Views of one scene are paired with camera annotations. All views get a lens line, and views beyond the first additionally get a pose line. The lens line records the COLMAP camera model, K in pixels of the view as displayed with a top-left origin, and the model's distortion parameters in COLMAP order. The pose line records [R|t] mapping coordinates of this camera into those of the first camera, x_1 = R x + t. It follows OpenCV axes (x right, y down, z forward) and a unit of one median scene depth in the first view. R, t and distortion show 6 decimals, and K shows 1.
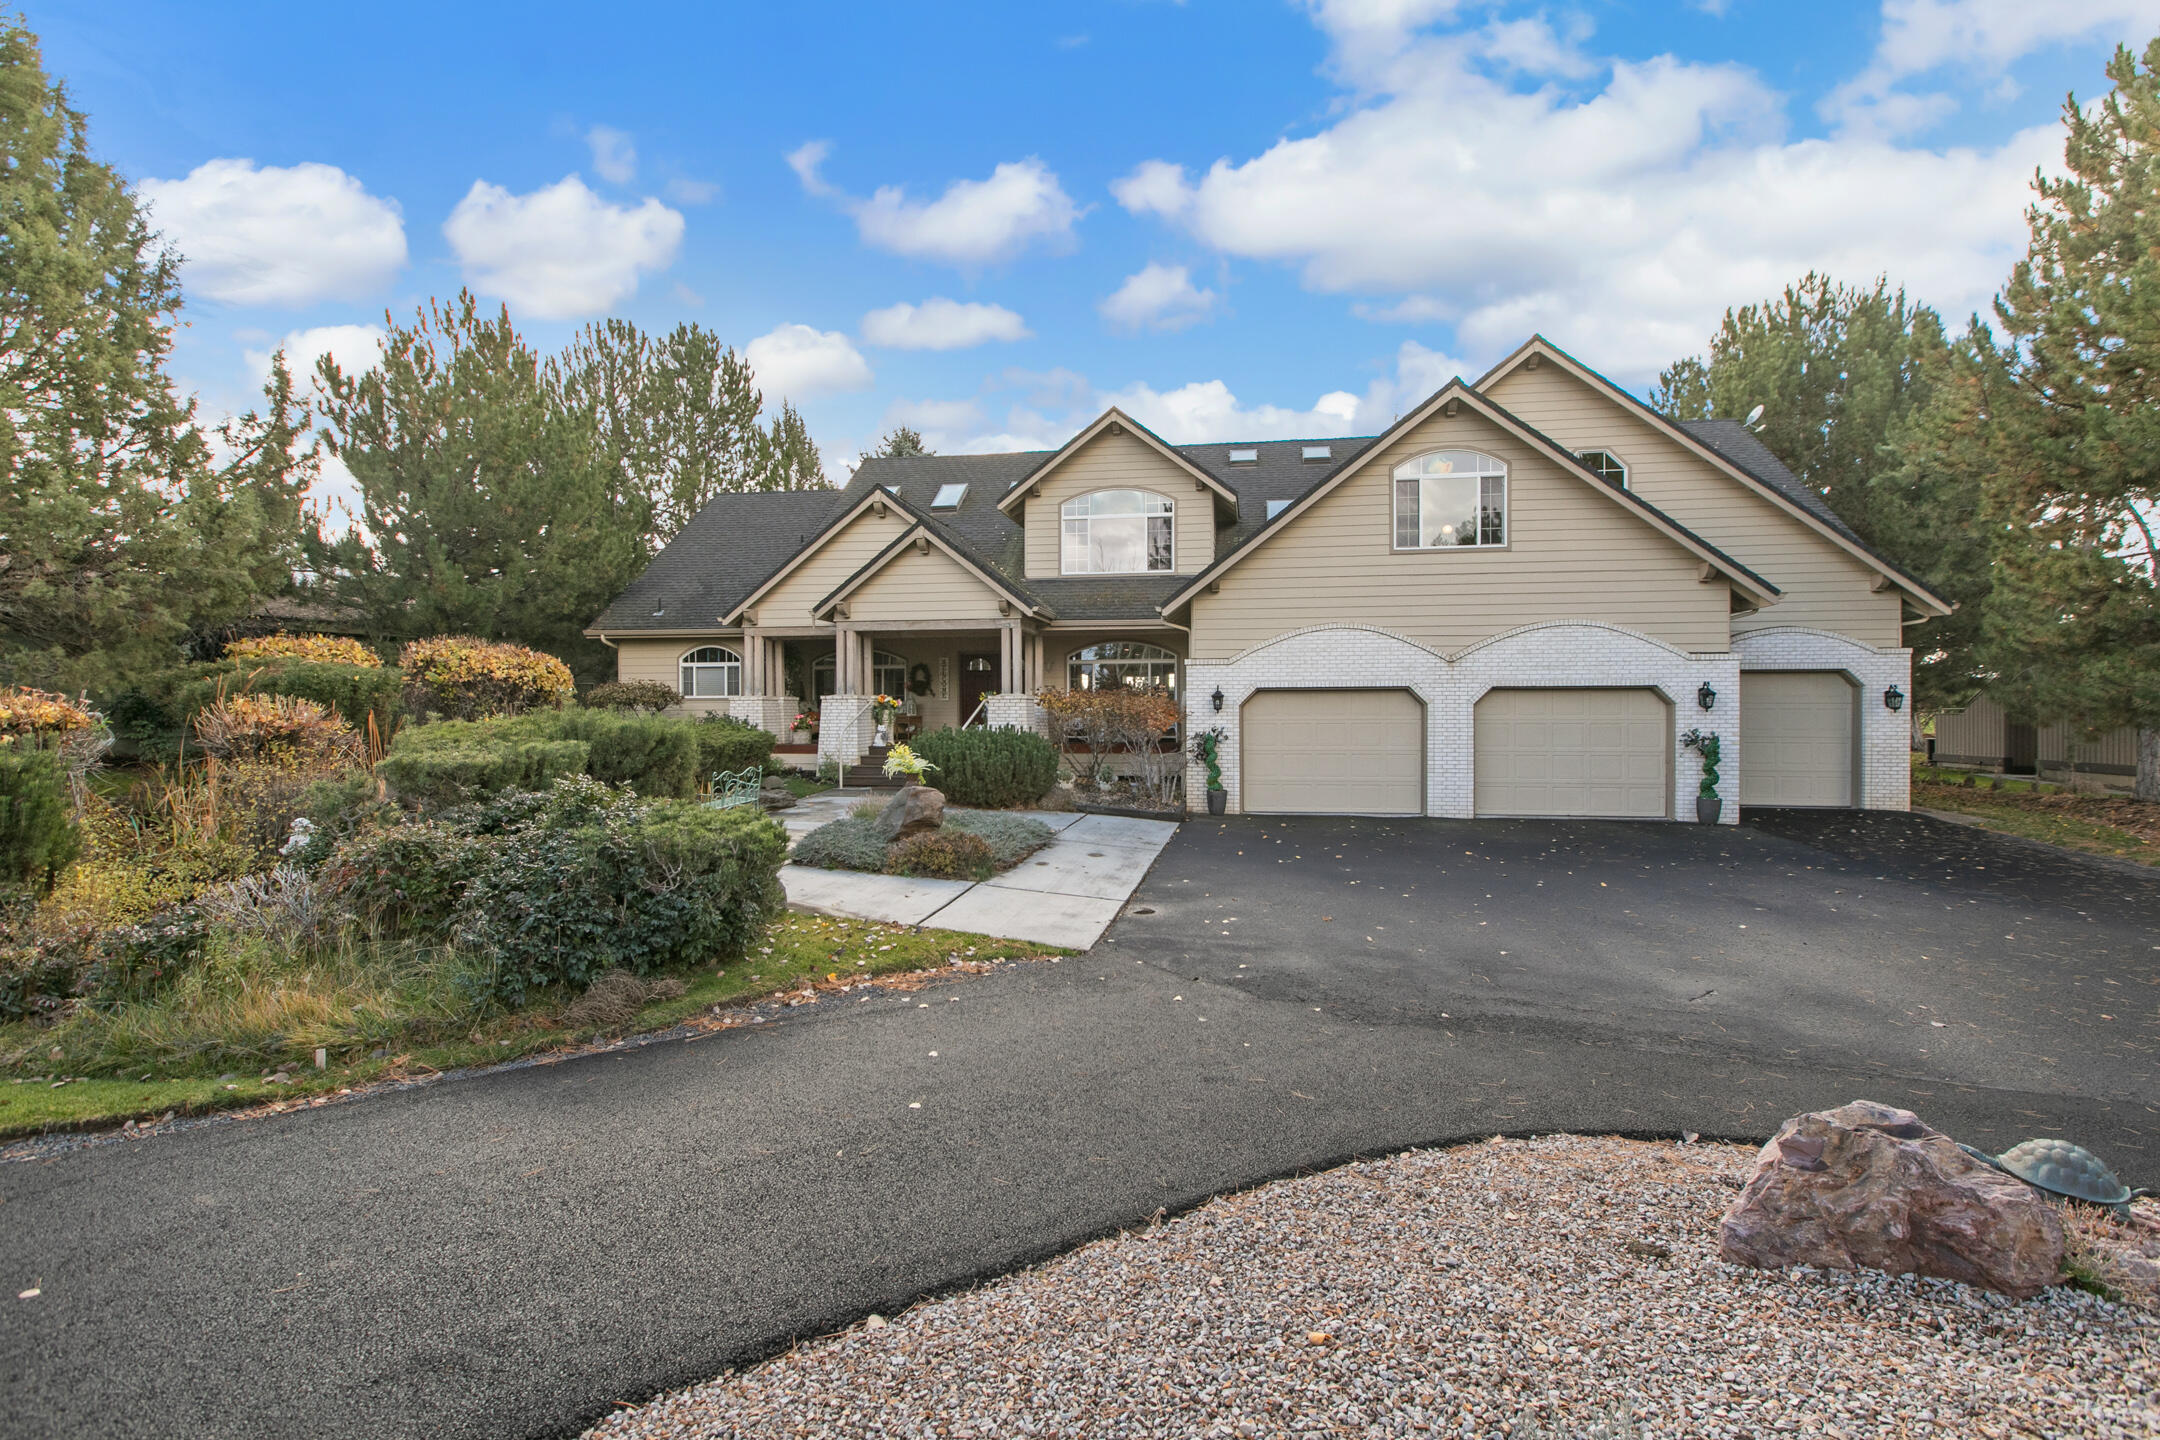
lens RADIAL K [[1044.5, 0, 1070.7], [0, 1044.5, 707.2], [0, 0, 1]] dist [0.002922, 0.001015]
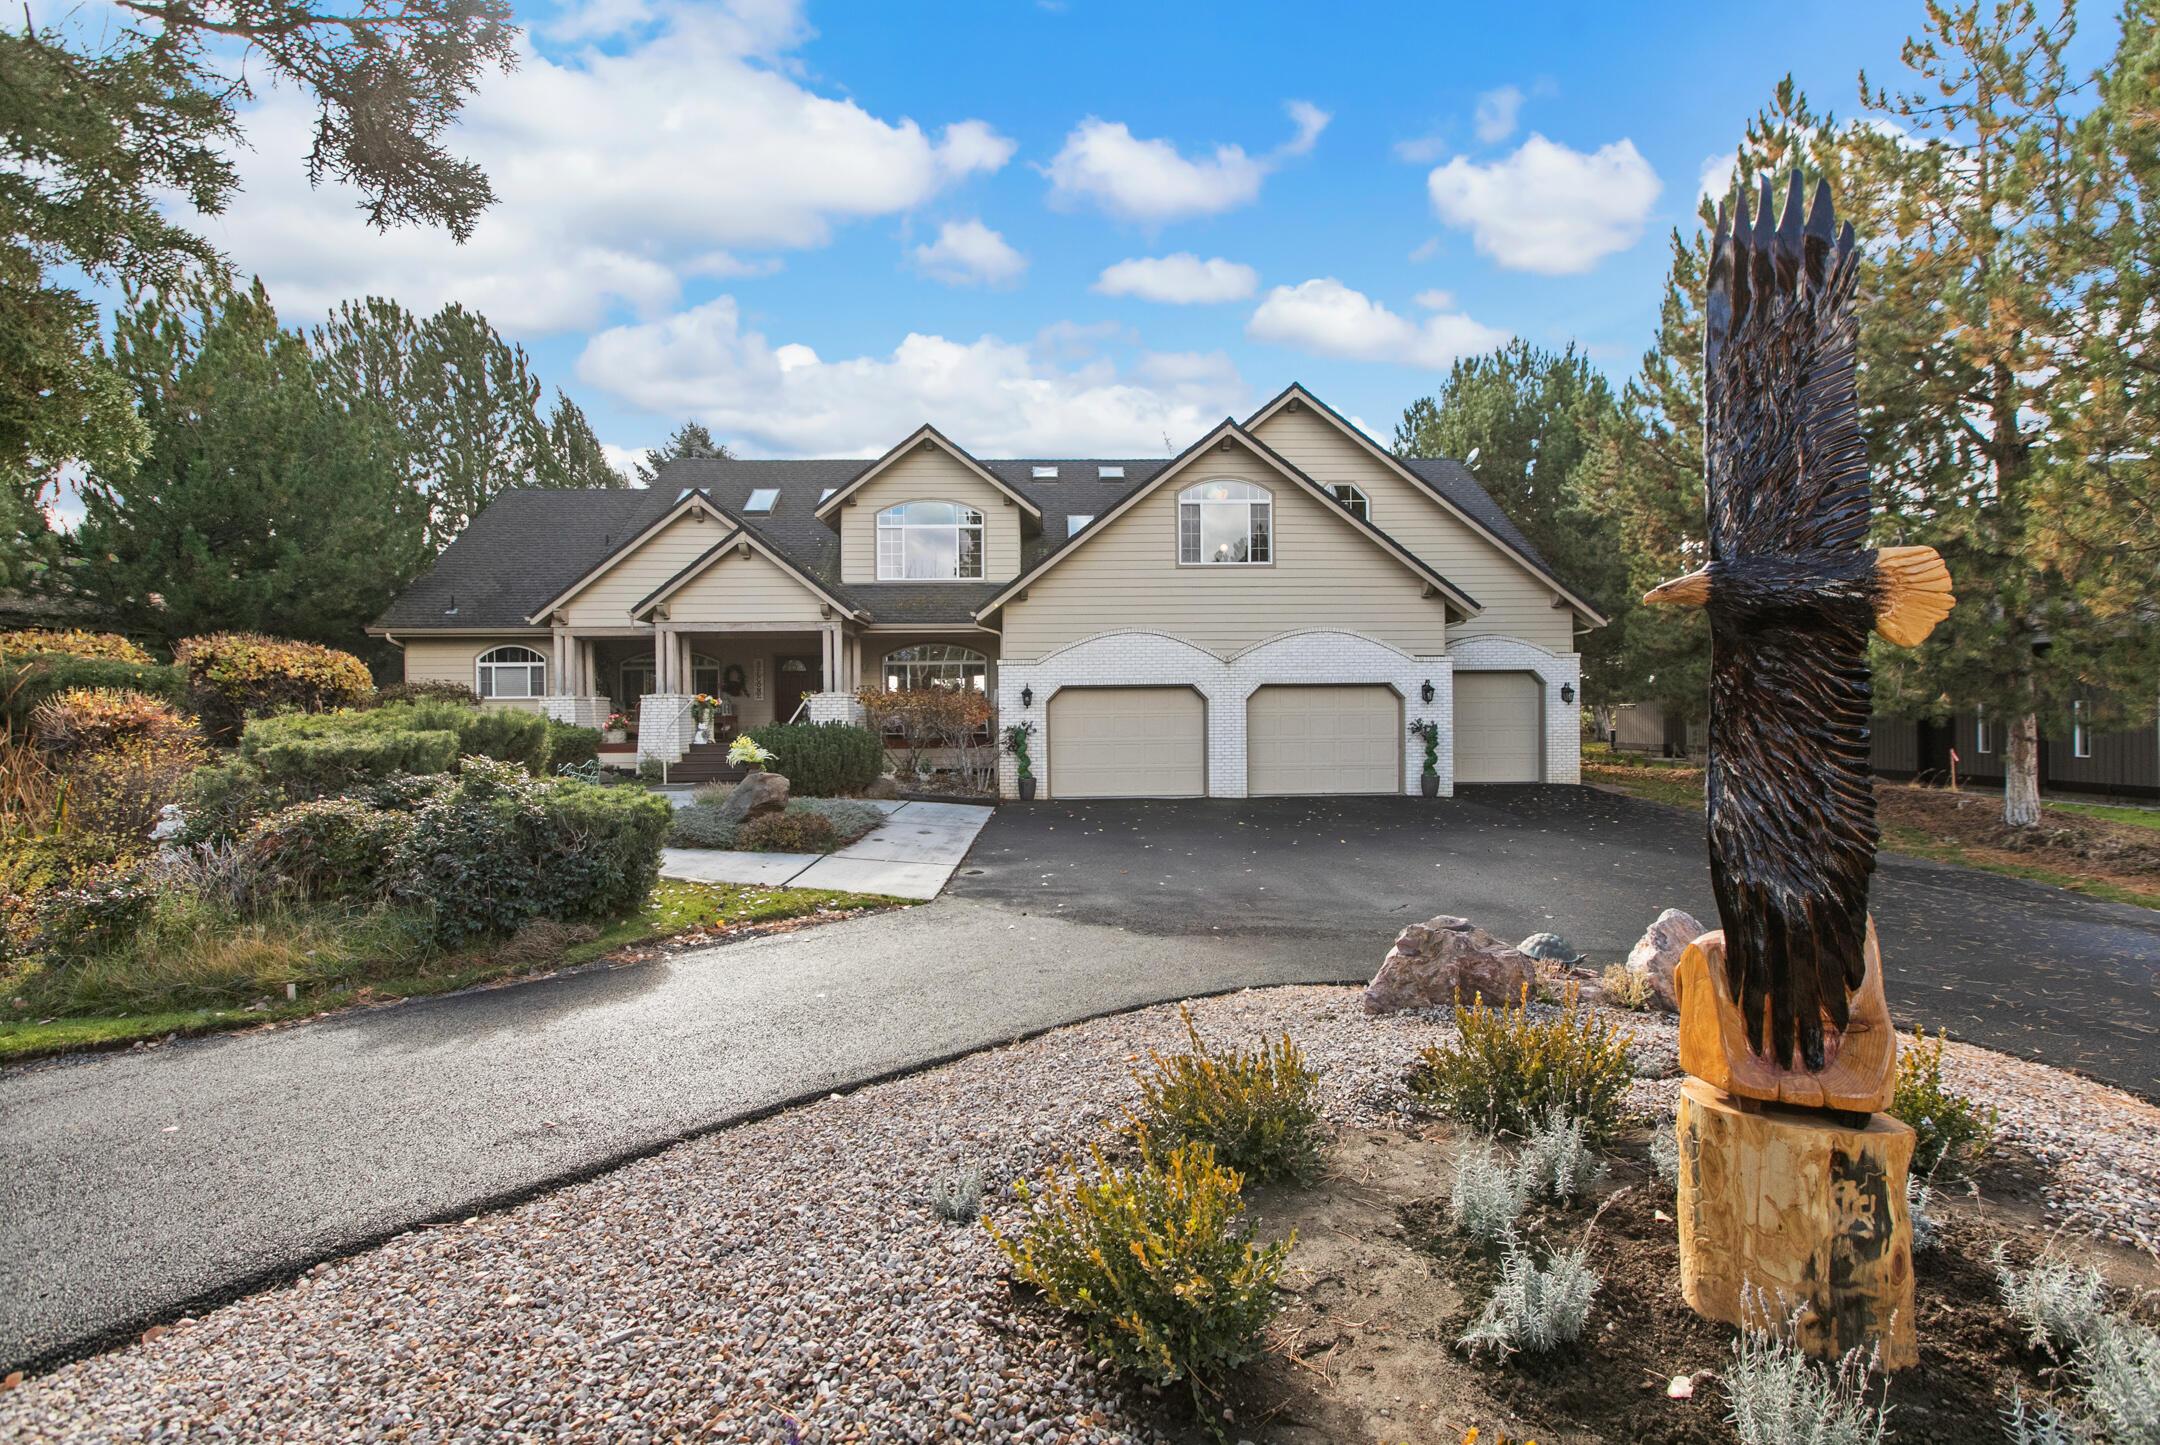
lens RADIAL K [[1059.3, 0, 1083.1], [0, 1059.3, 692.6], [0, 0, 1]] dist [0.018735, 0.000394]
pose [[0.978986, -0.002970, 0.203907, -0.030596], [0.006861, 0.999808, -0.018377, 0.009687], [-0.203814, 0.019389, 0.978818, -0.112051]]
